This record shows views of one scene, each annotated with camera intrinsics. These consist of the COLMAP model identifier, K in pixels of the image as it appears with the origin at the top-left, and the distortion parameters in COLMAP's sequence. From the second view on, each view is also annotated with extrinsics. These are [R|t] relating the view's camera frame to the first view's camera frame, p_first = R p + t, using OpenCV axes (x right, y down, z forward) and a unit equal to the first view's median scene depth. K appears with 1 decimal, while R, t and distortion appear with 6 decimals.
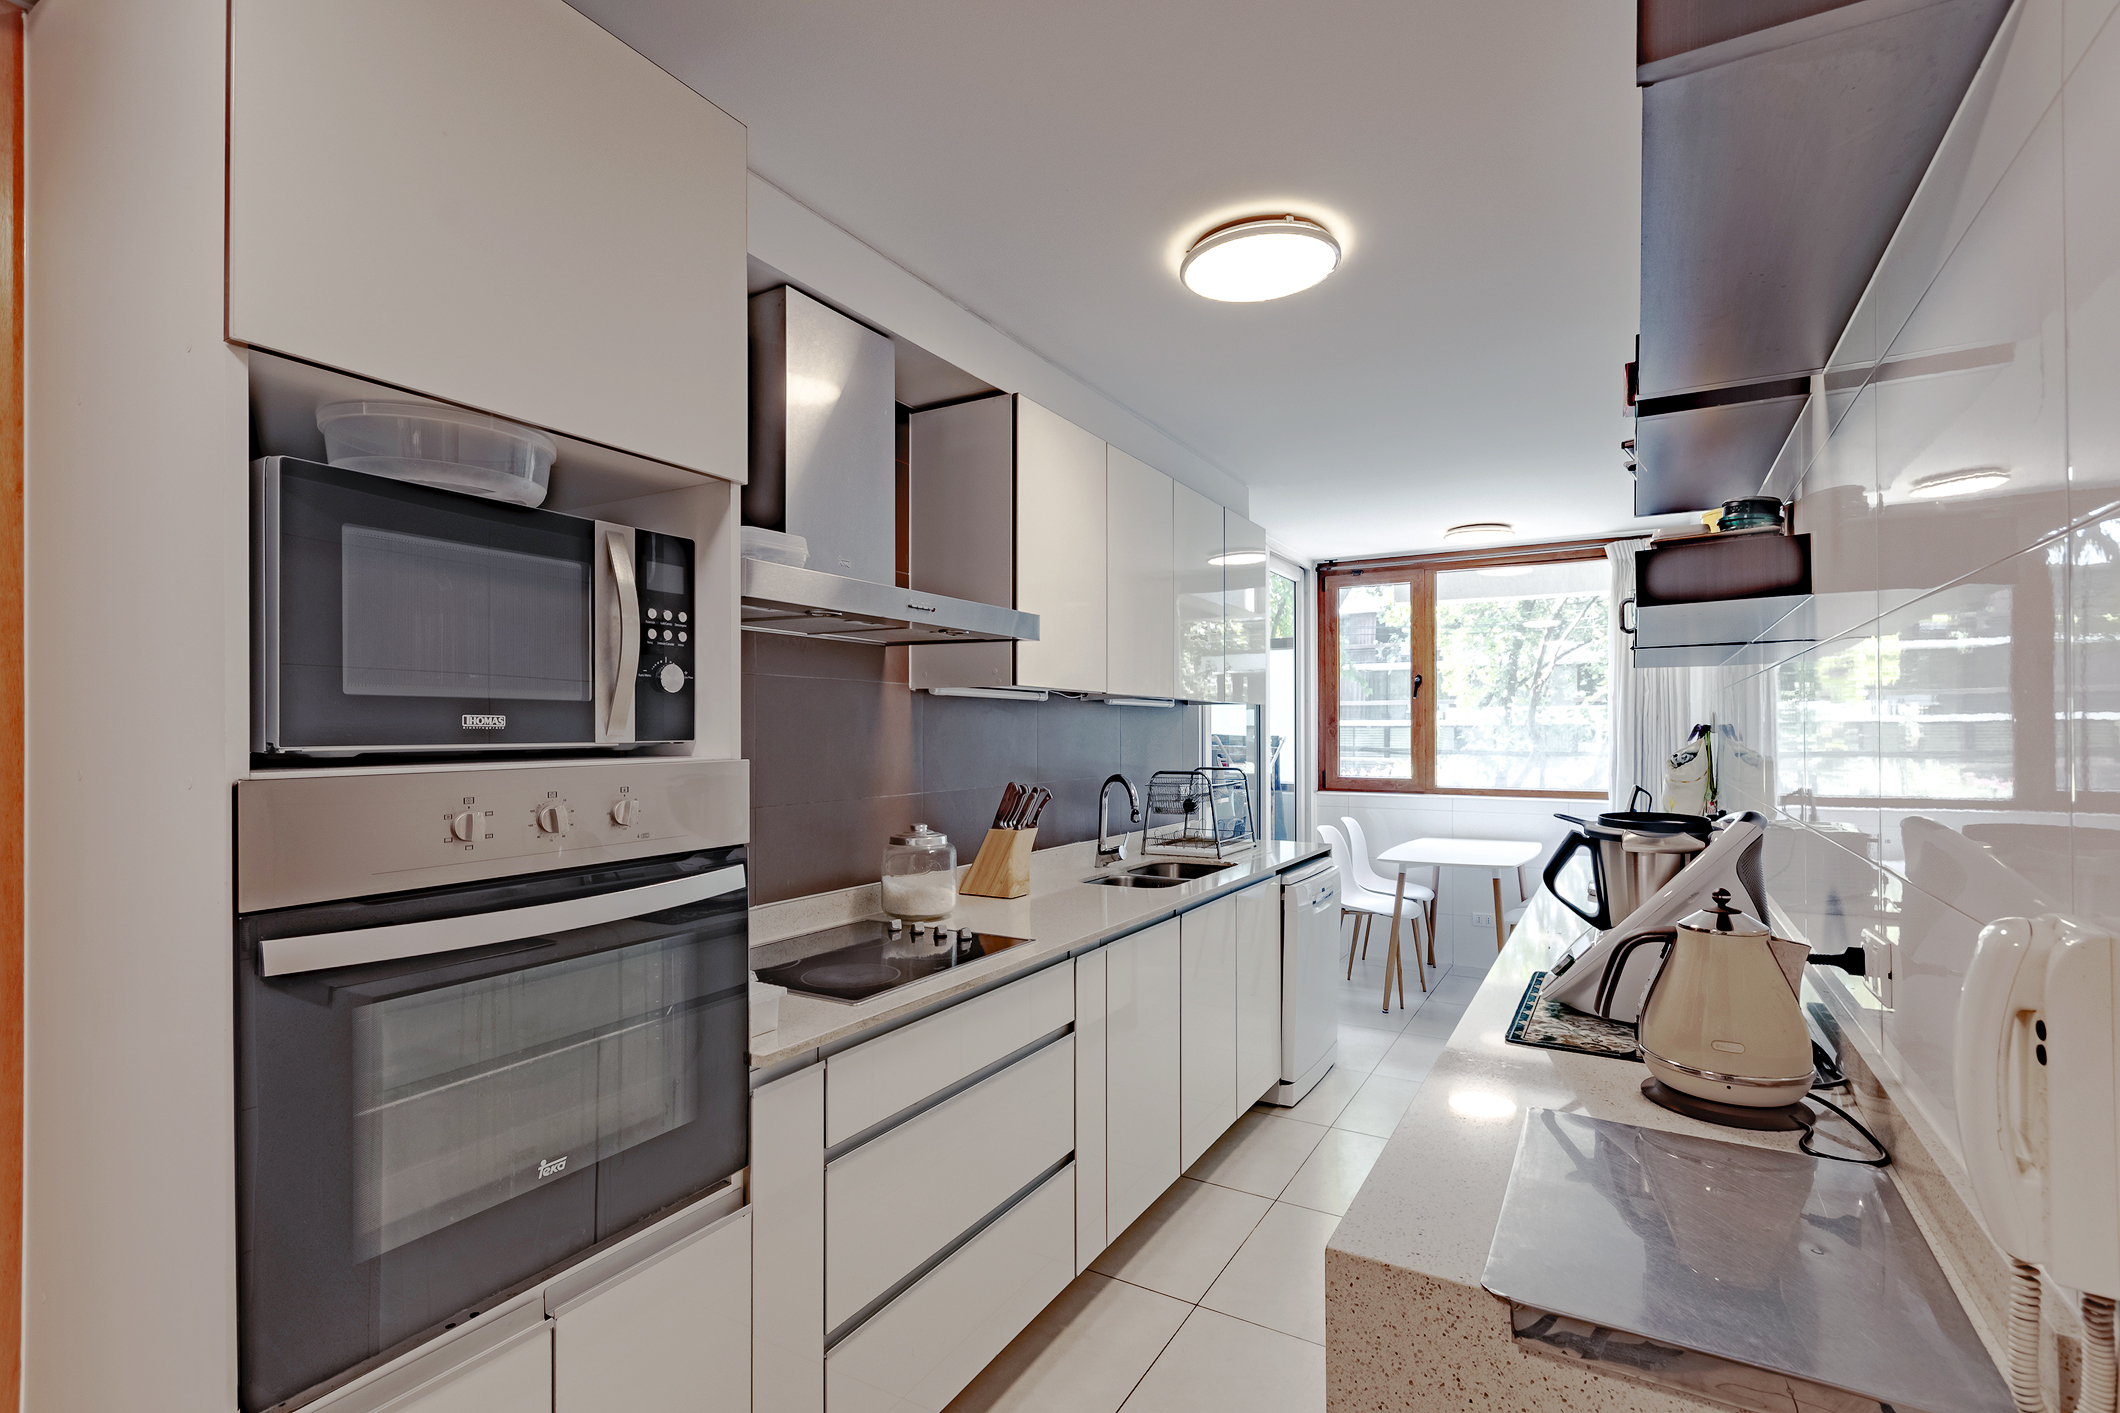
lens RADIAL K [[967.0, 0, 1060.8], [0, 967.0, 721.3], [0, 0, 1]] dist [-0.001171, -0.001827]
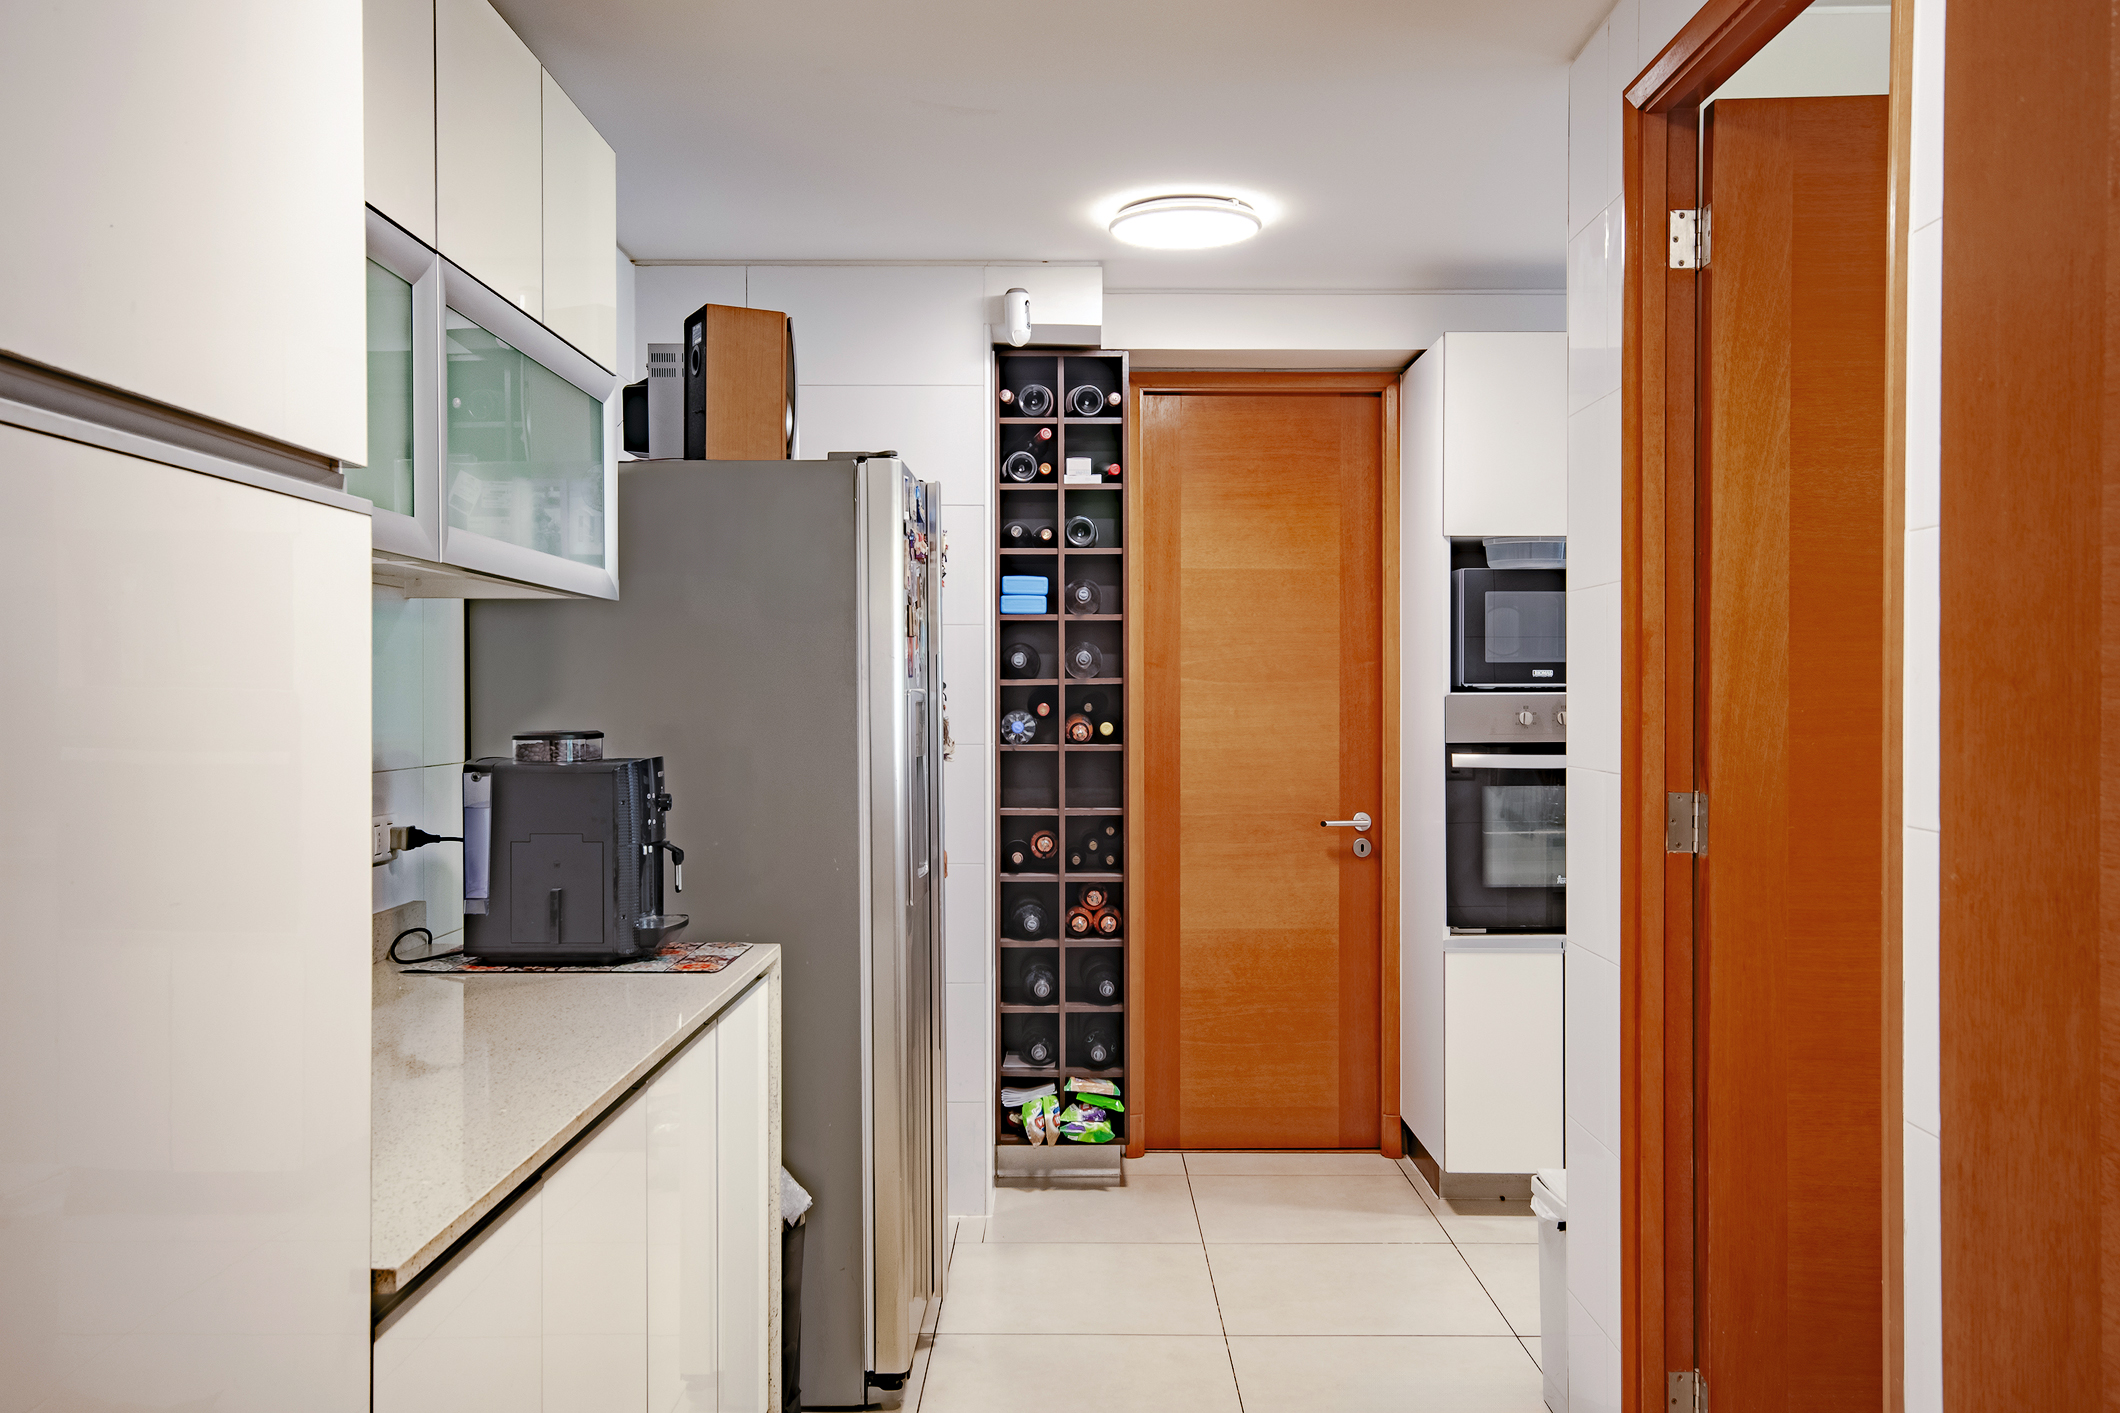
lens RADIAL K [[1709.1, 0, 1059.9], [0, 1709.1, 705.1], [0, 0, 1]] dist [-0.000123, -0.000019]
pose [[0.504940, 0.010528, -0.863090, 2.518349], [0.001349, 0.999915, 0.012986, 0.024085], [0.863153, -0.007721, 0.504883, -2.167803]]
